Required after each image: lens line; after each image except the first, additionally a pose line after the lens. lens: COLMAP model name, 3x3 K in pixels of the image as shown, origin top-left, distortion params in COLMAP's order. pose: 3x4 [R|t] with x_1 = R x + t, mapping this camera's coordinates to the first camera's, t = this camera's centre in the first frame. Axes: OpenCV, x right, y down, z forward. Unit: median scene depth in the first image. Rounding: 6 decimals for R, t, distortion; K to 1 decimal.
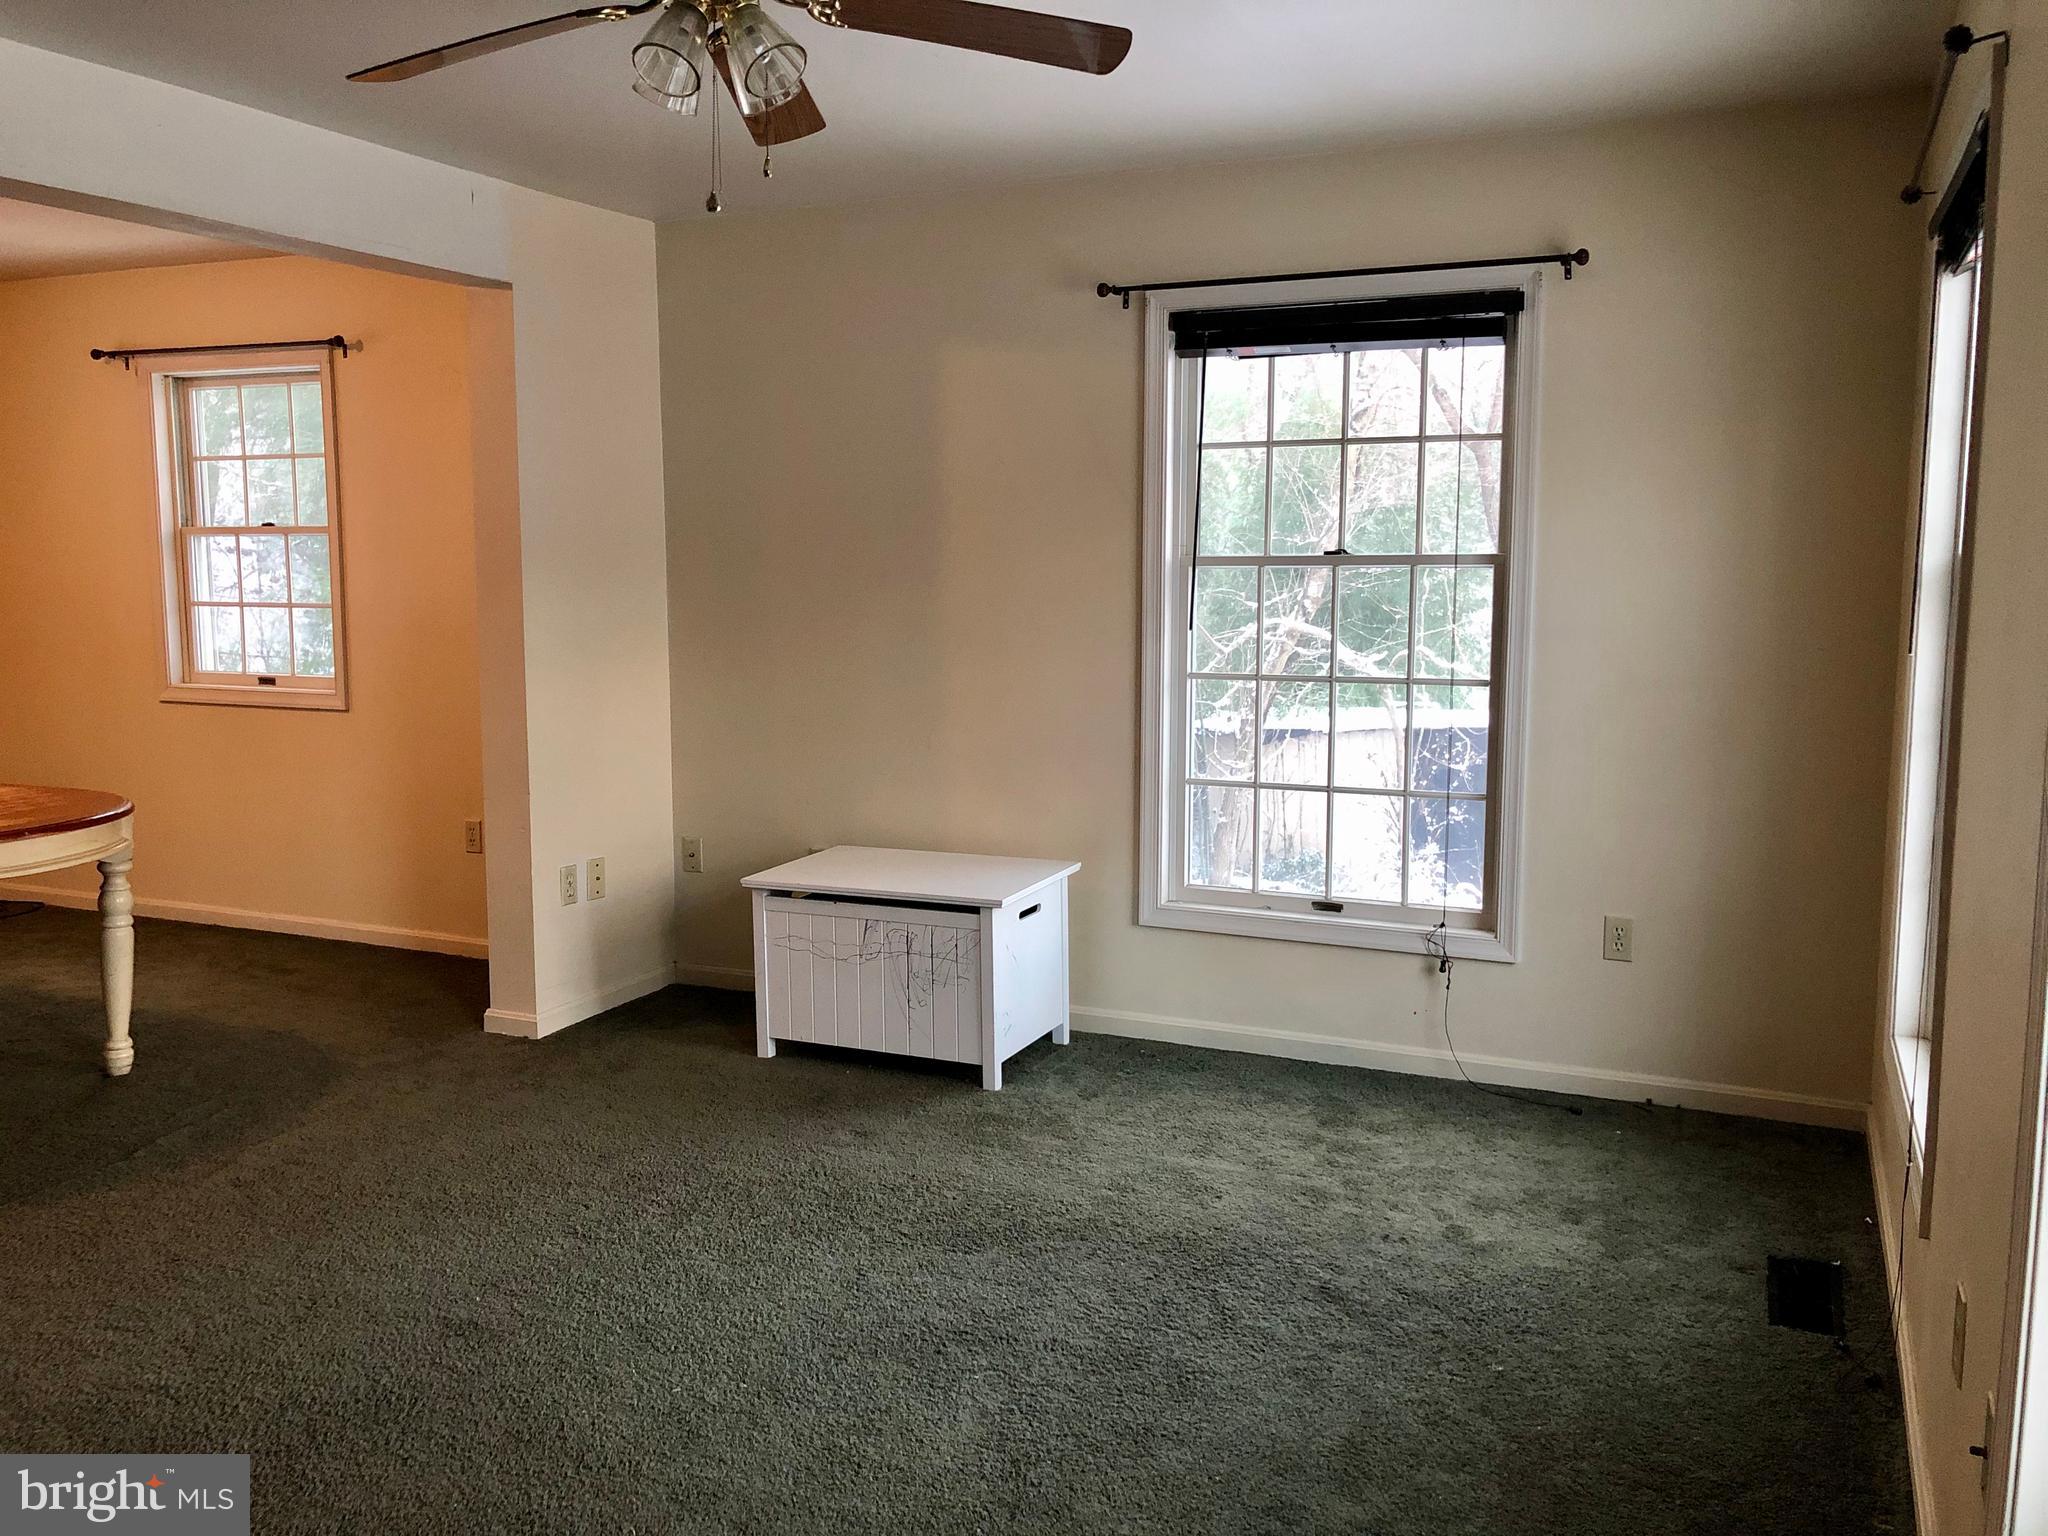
lens RADIAL K [[1642.1, 0, 1032.0], [0, 1642.1, 753.5], [0, 0, 1]] dist [0.070702, -0.080247]
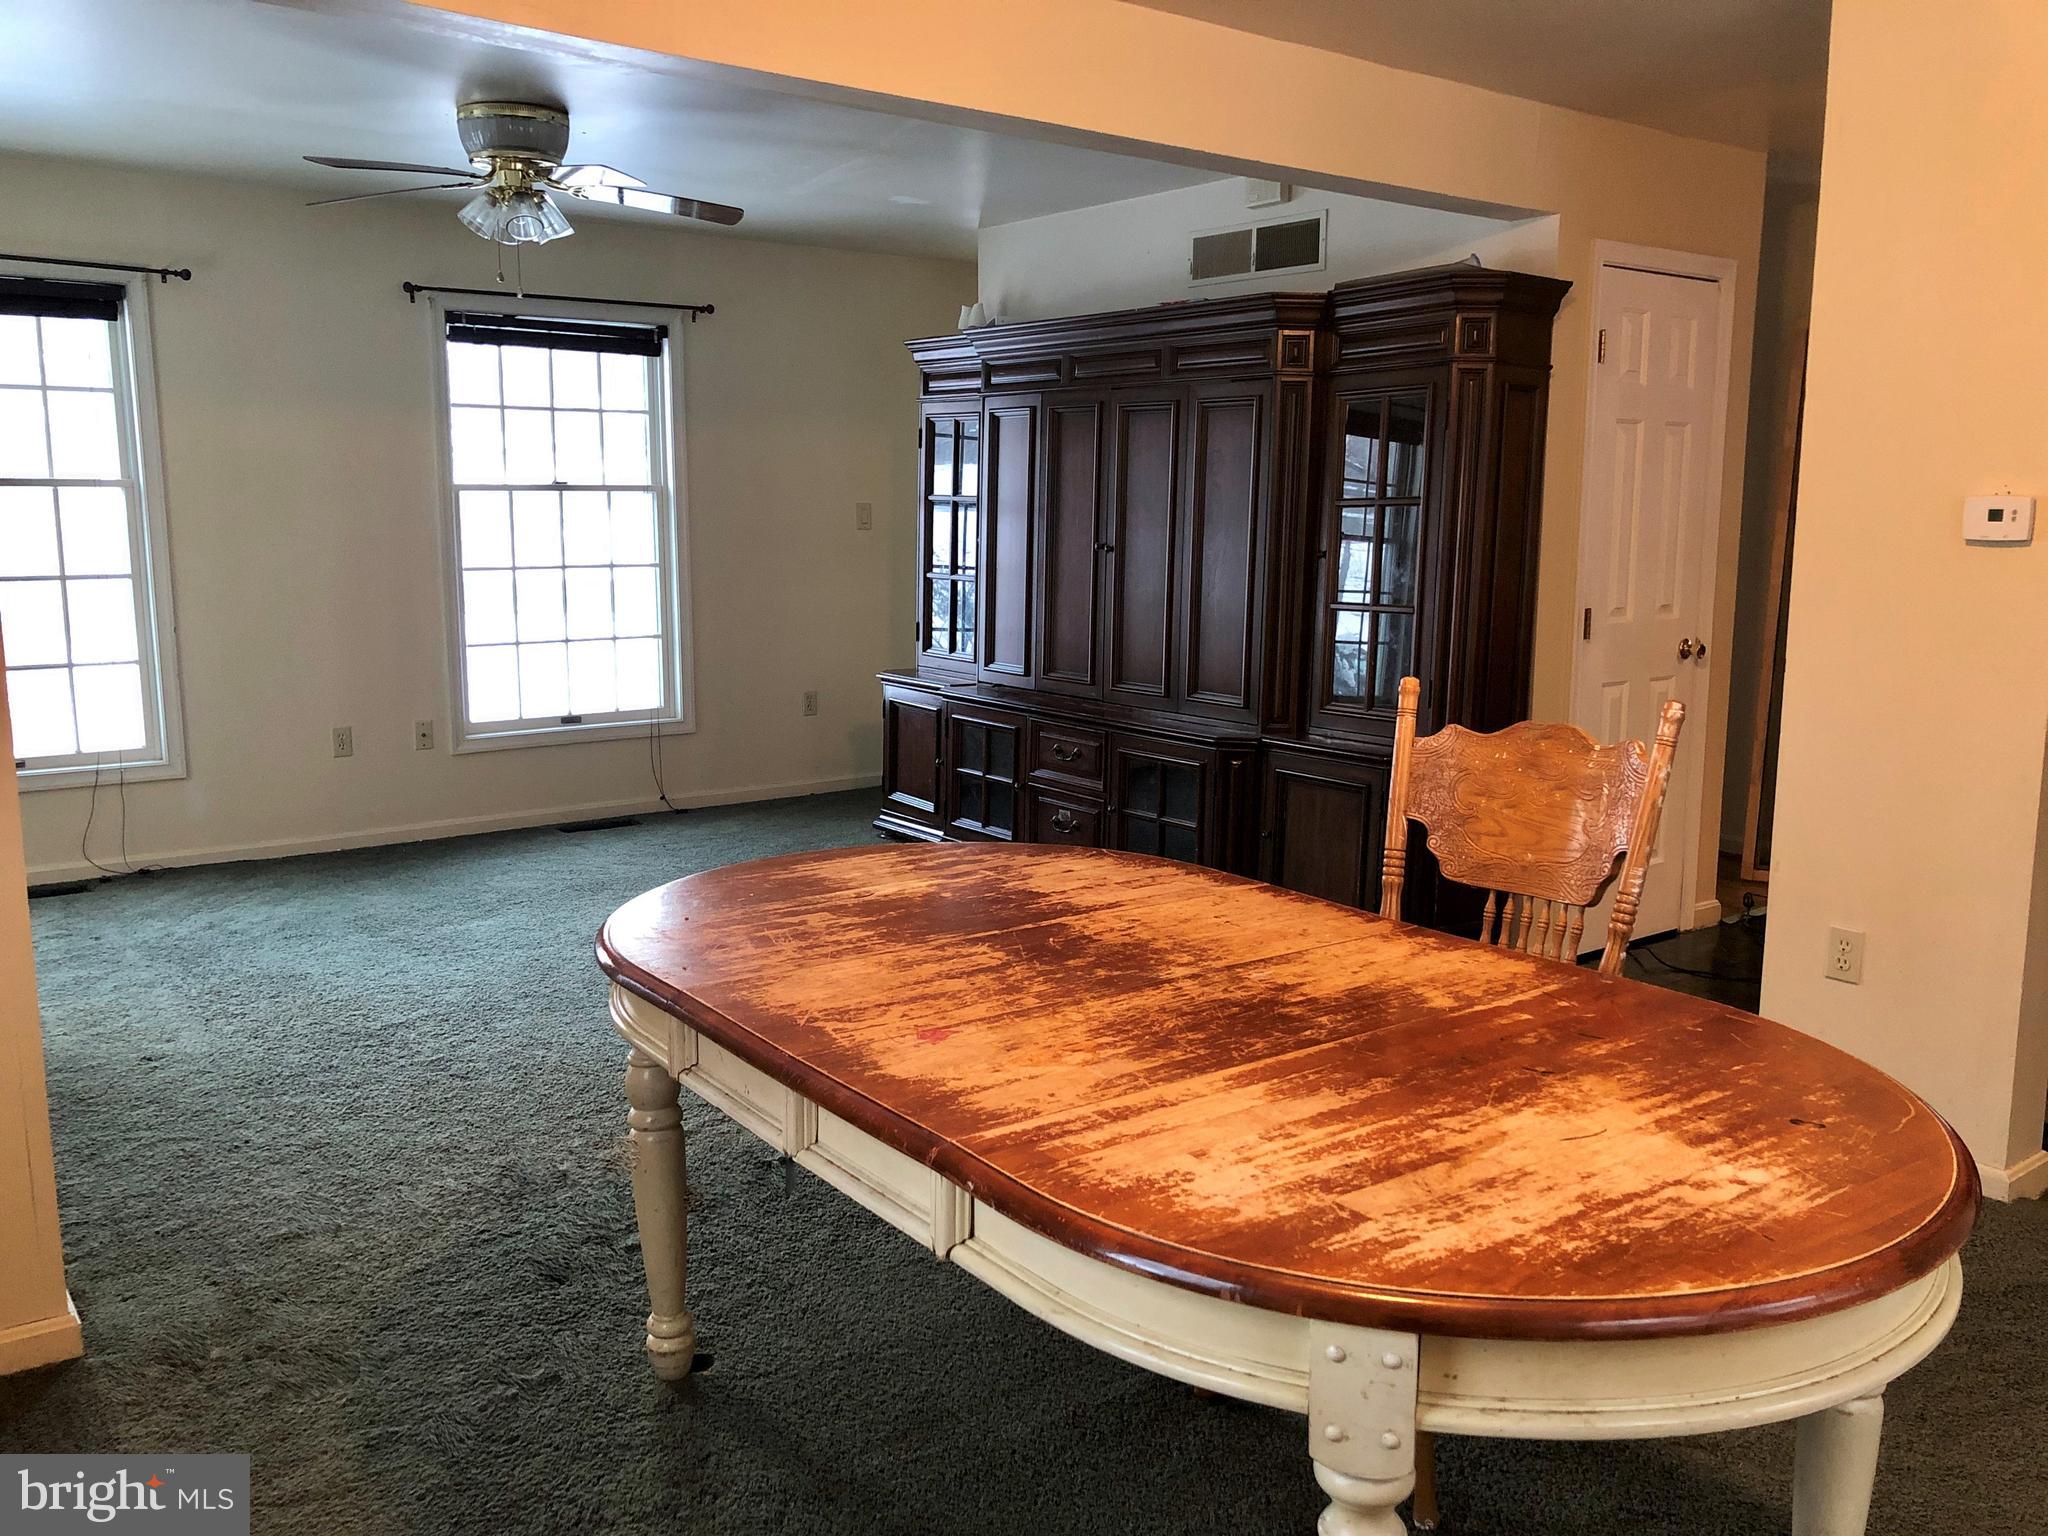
lens RADIAL K [[1694.3, 0, 998.1], [0, 1694.3, 747.5], [0, 0, 1]] dist [0.046485, -0.005731]
pose [[-0.872324, -0.074130, 0.483276, -0.935531], [0.052738, 0.968406, 0.243738, -0.159486], [-0.486075, 0.238106, -0.840854, 1.416167]]
